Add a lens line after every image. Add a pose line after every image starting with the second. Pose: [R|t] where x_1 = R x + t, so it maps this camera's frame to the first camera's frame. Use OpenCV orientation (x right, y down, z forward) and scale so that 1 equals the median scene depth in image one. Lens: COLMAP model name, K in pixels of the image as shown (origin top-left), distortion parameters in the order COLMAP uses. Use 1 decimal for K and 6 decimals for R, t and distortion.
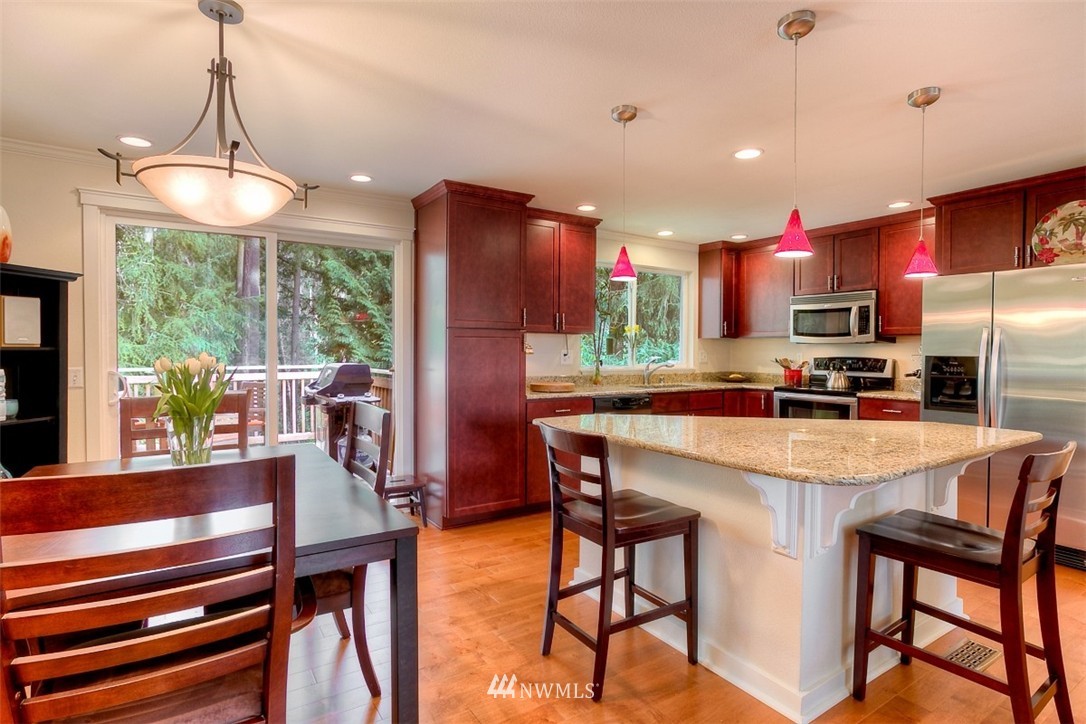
lens RADIAL K [[517.8, 0, 535.0], [0, 517.8, 356.5], [0, 0, 1]] dist [-0.025271, 0.008404]
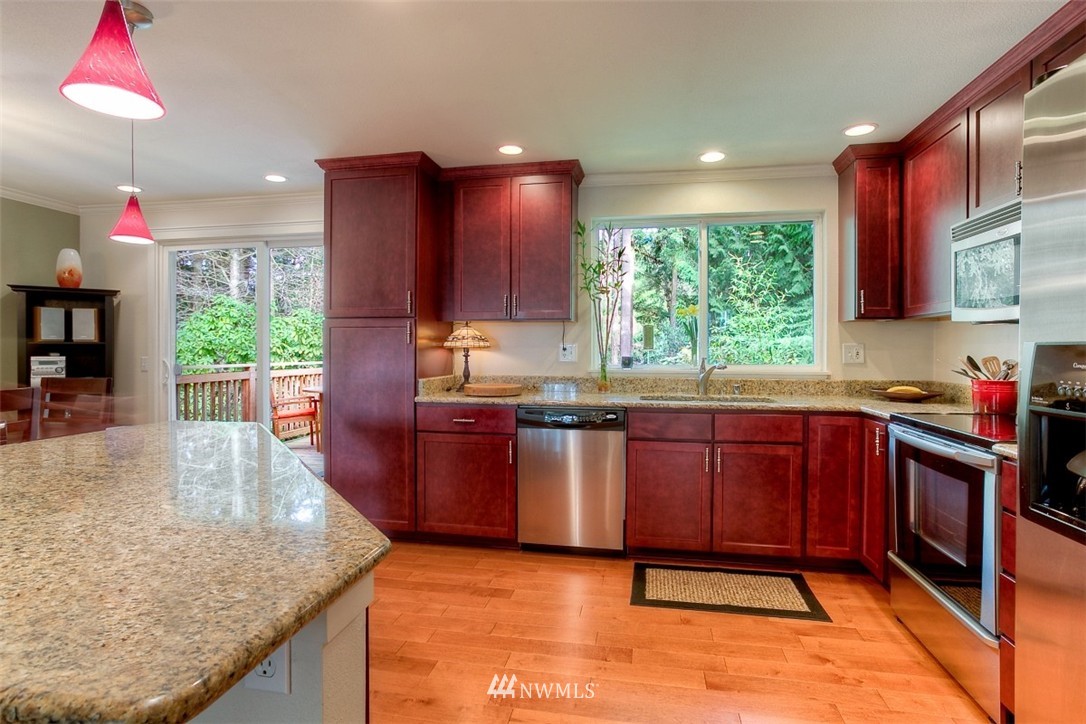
lens RADIAL K [[517.8, 0, 565.5], [0, 517.8, 349.3], [0, 0, 1]] dist [-0.025271, 0.008404]
pose [[0.751145, -0.003126, -0.660130, 0.667727], [-0.007882, 0.999875, -0.013704, 0.008574], [0.660090, 0.015497, 0.751027, 0.517680]]
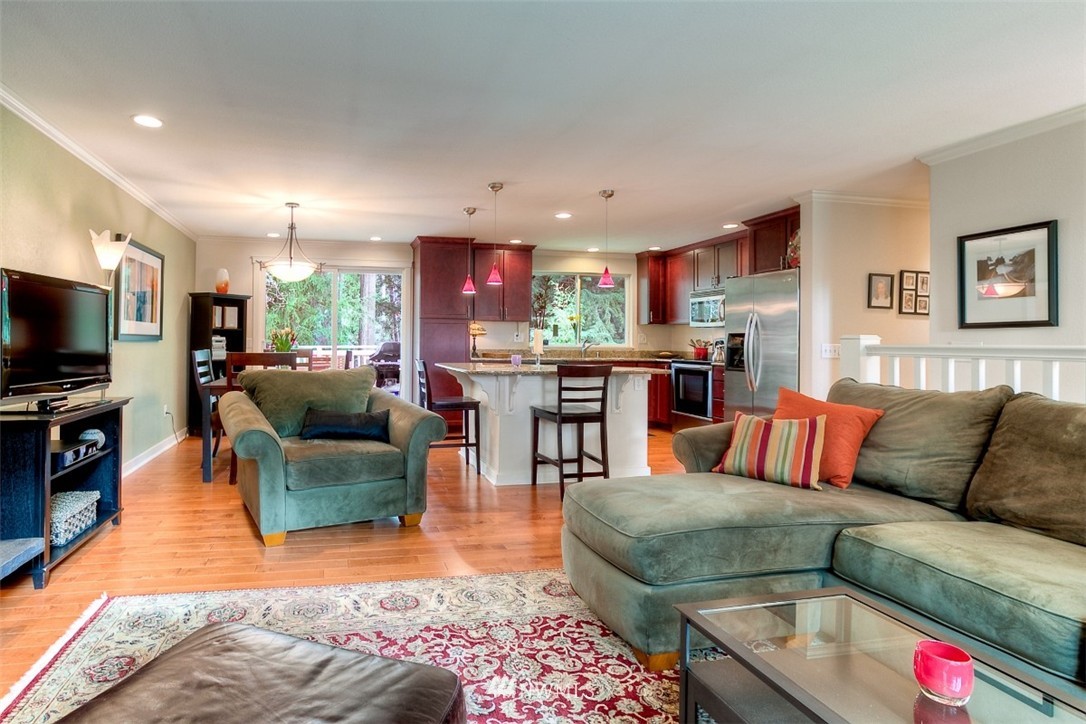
lens RADIAL K [[517.8, 0, 461.6], [0, 517.8, 330.6], [0, 0, 1]] dist [-0.025271, 0.008404]
pose [[0.938547, -0.003869, -0.345129, 0.500849], [-0.008532, 0.999372, -0.034404, 0.040032], [0.345046, 0.035234, 0.937924, -0.531349]]
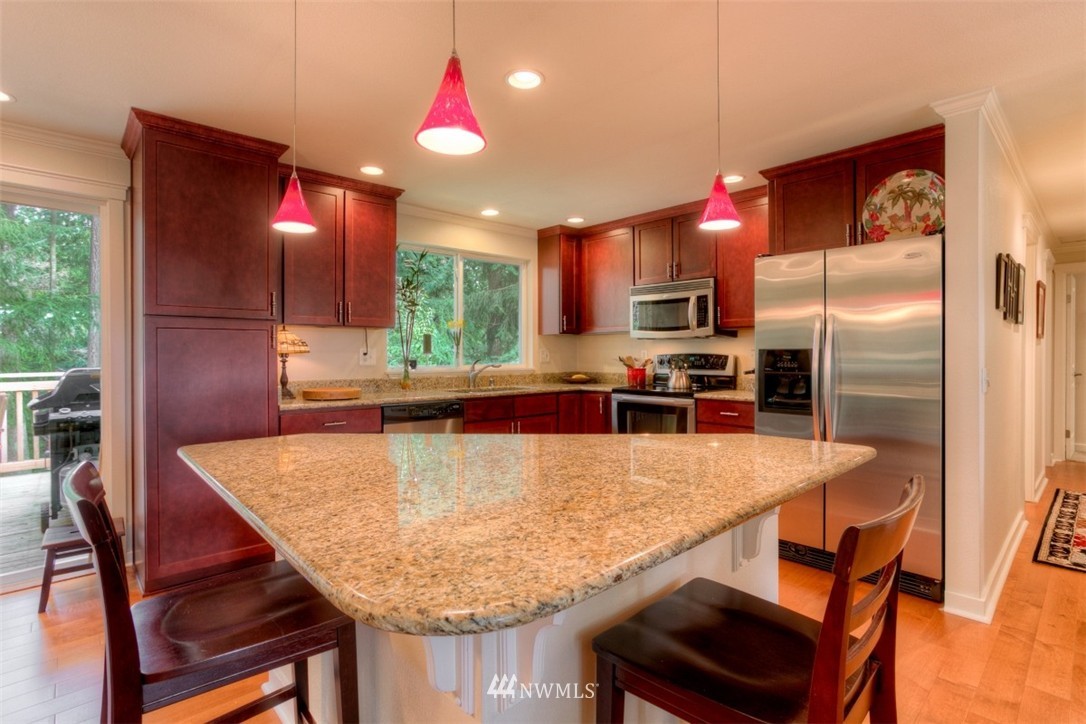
lens RADIAL K [[517.8, 0, 518.9], [0, 517.8, 352.3], [0, 0, 1]] dist [-0.025271, 0.008404]
pose [[0.987495, -0.008489, 0.157421, 0.203933], [0.011204, 0.999803, -0.016367, 0.012136], [-0.157251, 0.017926, 0.987396, 0.183091]]
